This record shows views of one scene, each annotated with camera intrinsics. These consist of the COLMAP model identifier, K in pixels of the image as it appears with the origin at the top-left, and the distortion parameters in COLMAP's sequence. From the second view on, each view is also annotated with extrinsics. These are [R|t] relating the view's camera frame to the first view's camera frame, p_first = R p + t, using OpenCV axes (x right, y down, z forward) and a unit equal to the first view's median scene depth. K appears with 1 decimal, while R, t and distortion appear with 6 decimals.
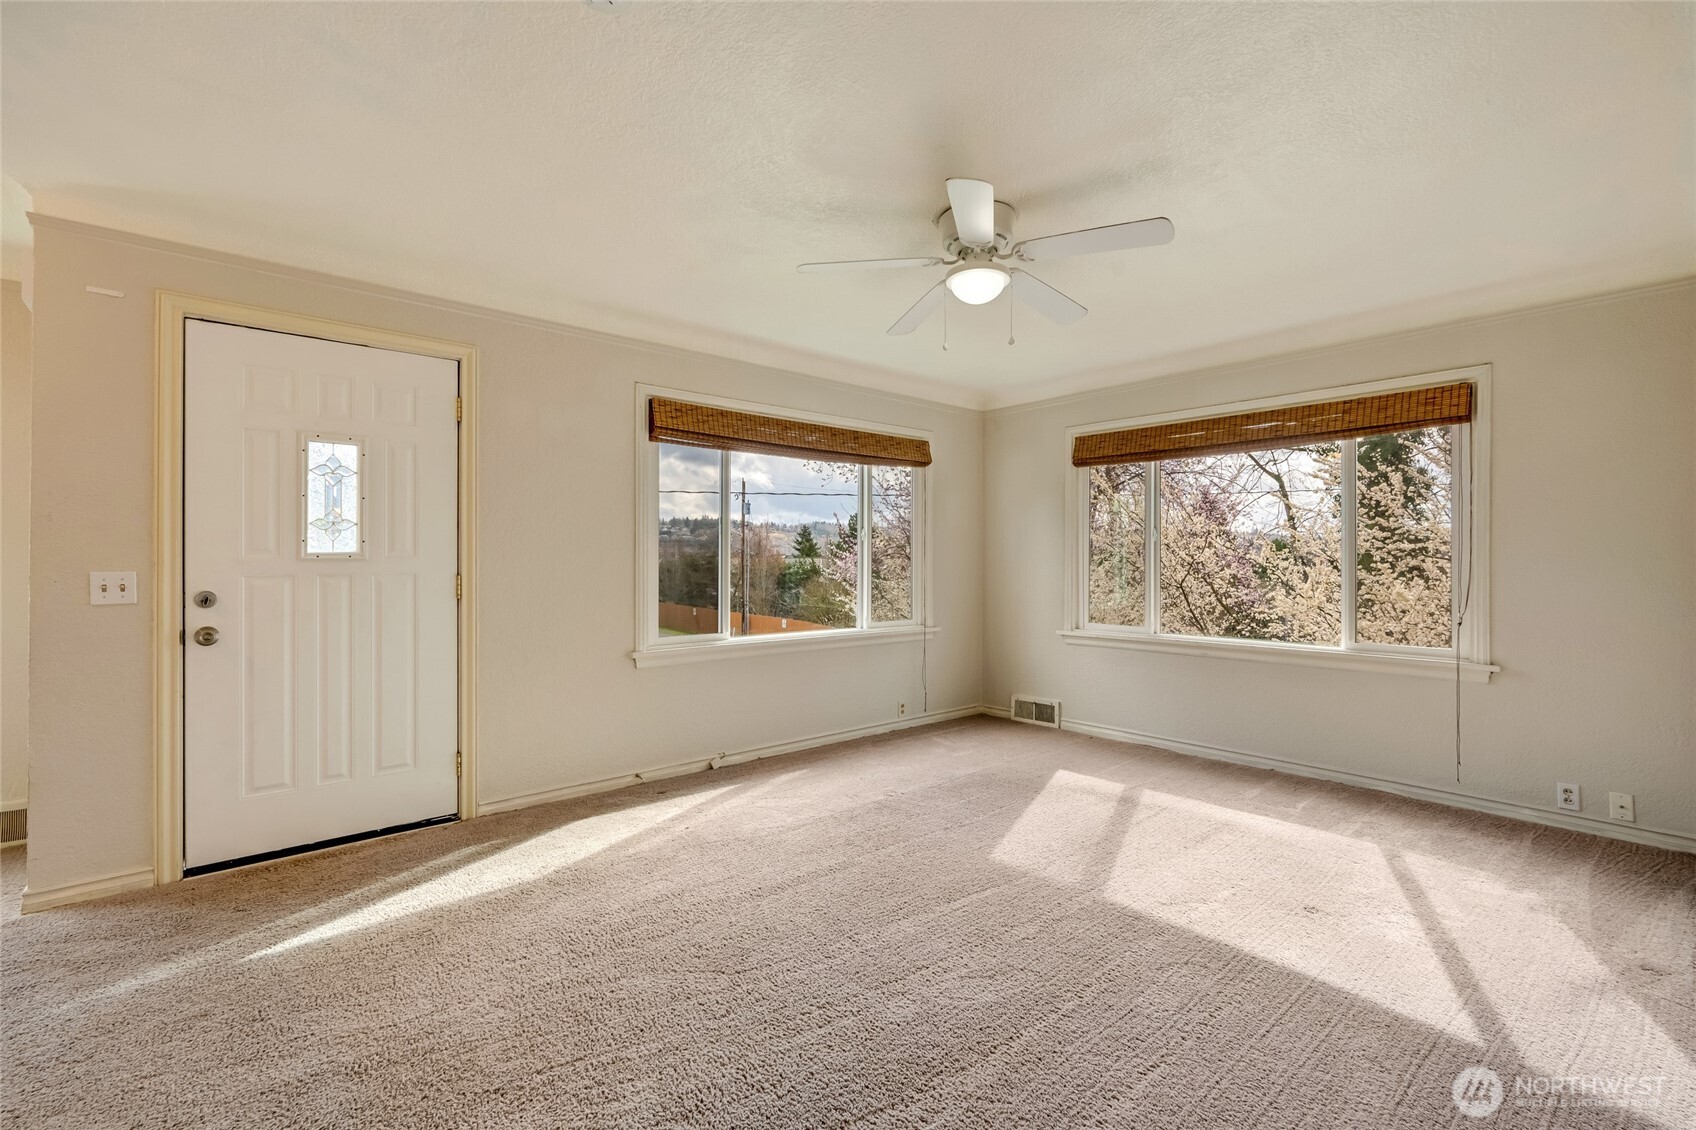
lens RADIAL K [[745.3, 0, 859.4], [0, 745.3, 568.0], [0, 0, 1]] dist [0.004351, -0.000227]
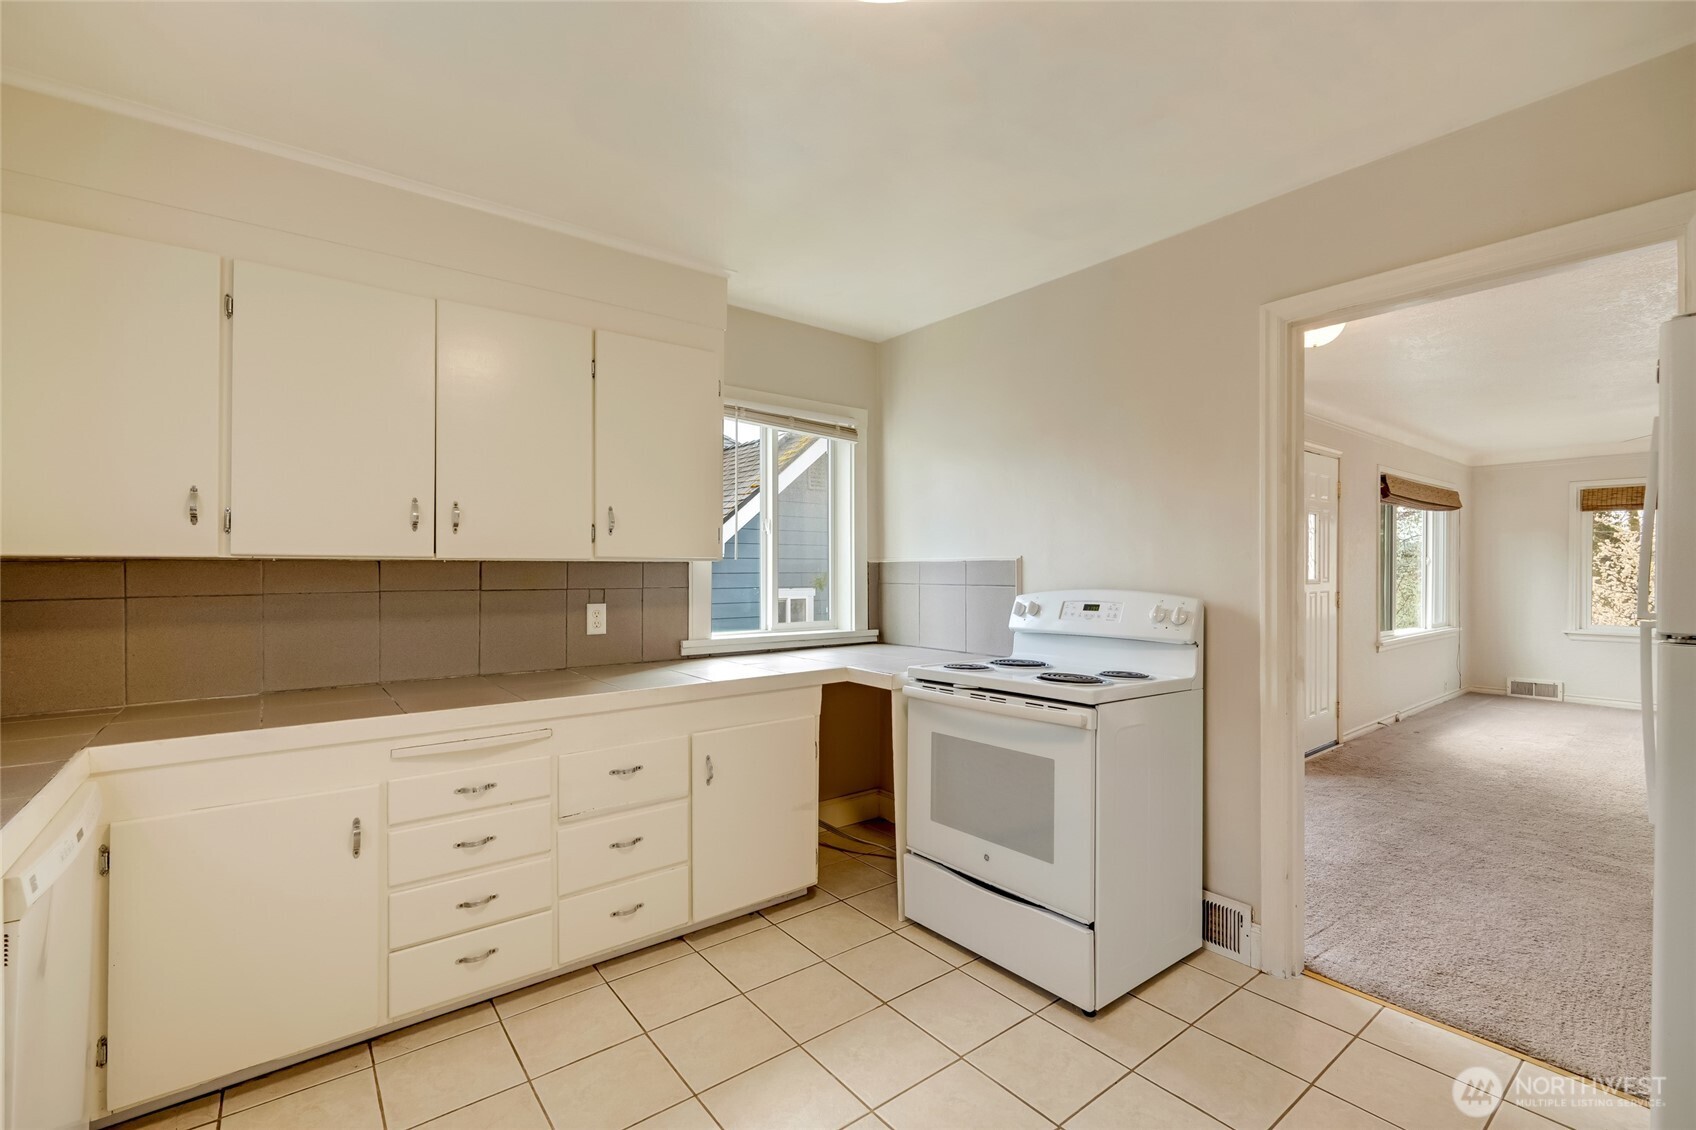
lens RADIAL K [[745.3, 0, 848.5], [0, 745.3, 568.9], [0, 0, 1]] dist [0.004351, -0.000227]
pose [[0.999219, 0.001003, -0.039497, -0.986088], [-0.001088, 0.999997, -0.002143, -0.024135], [0.039495, 0.002184, 0.999217, -0.424431]]
